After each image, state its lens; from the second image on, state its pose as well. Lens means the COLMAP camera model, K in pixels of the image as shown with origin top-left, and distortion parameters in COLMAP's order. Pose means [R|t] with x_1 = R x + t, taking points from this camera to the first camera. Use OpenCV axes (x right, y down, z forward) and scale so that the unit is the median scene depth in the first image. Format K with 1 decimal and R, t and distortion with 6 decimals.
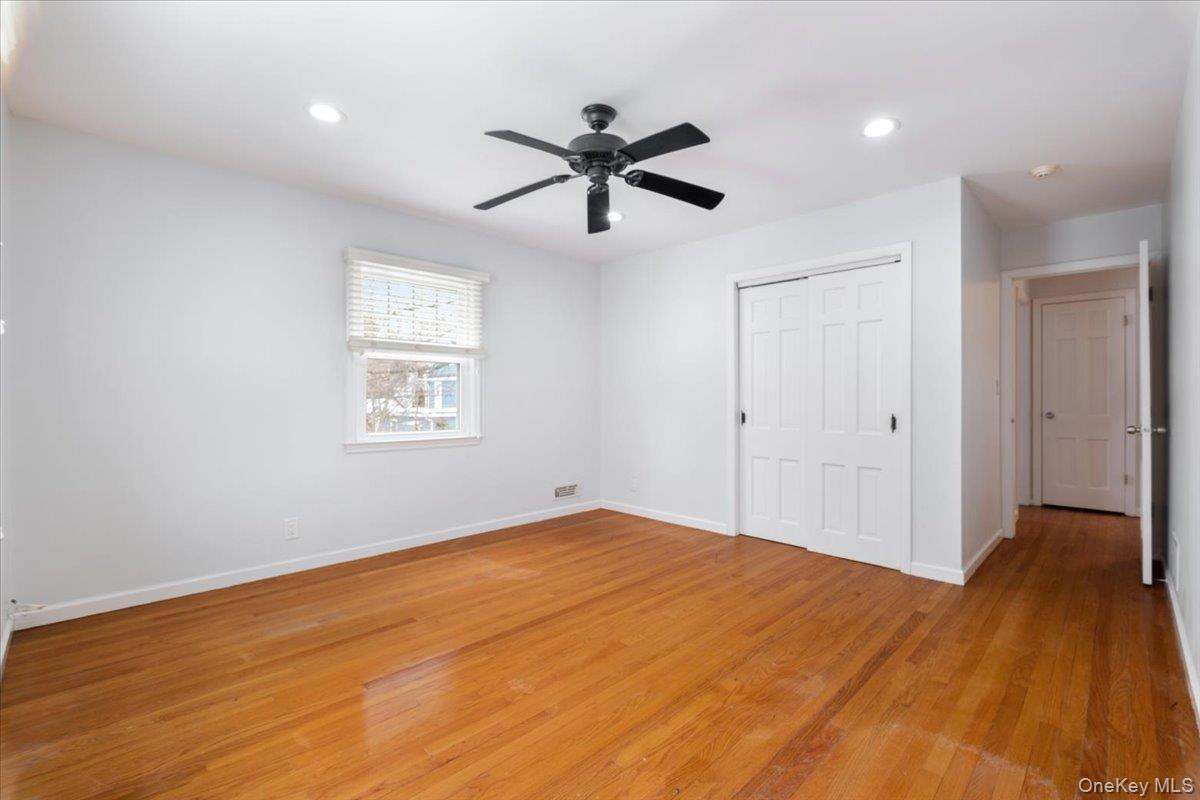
lens RADIAL K [[525.0, 0, 606.4], [0, 525.0, 397.2], [0, 0, 1]] dist [0.000583, -0.002968]
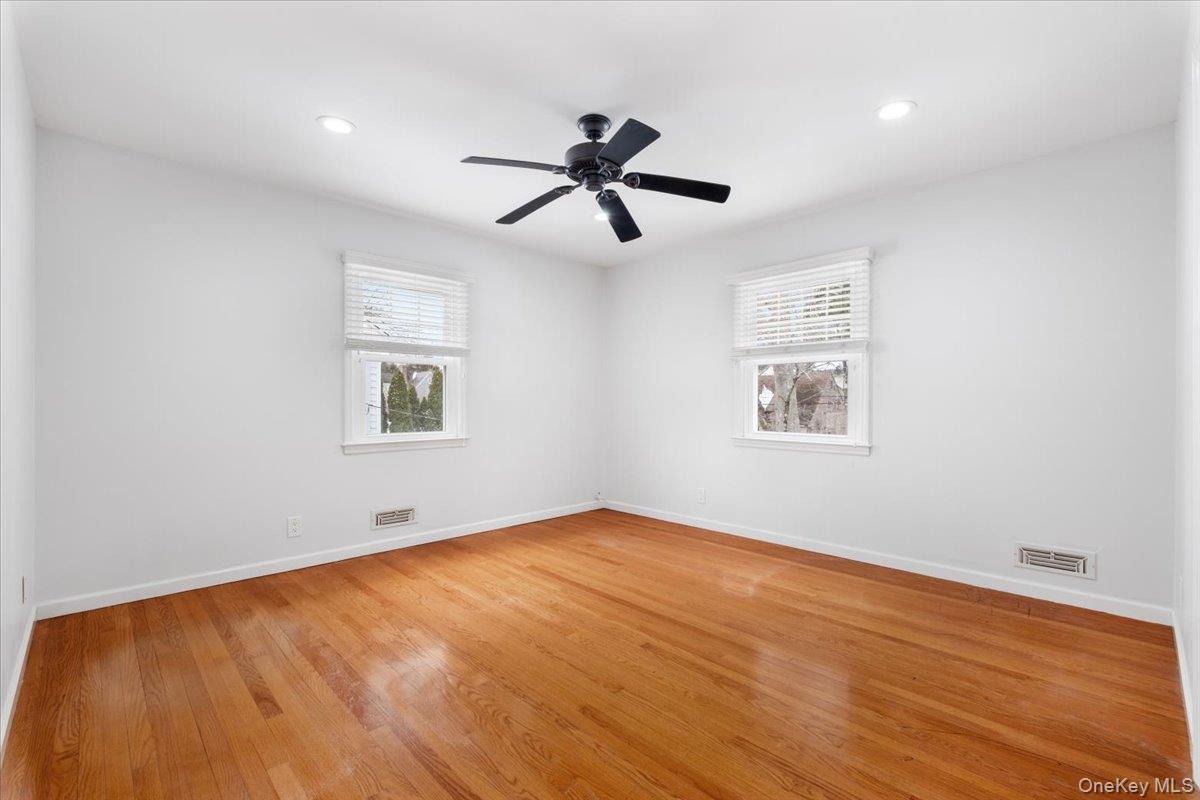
lens RADIAL K [[525.0, 0, 606.3], [0, 525.0, 400.3], [0, 0, 1]] dist [0.000583, -0.002968]
pose [[-0.011118, 0.001533, -0.999937, 0.733883], [-0.001198, 0.999998, 0.001547, 0.002729], [0.999937, 0.001216, -0.011116, 0.742652]]
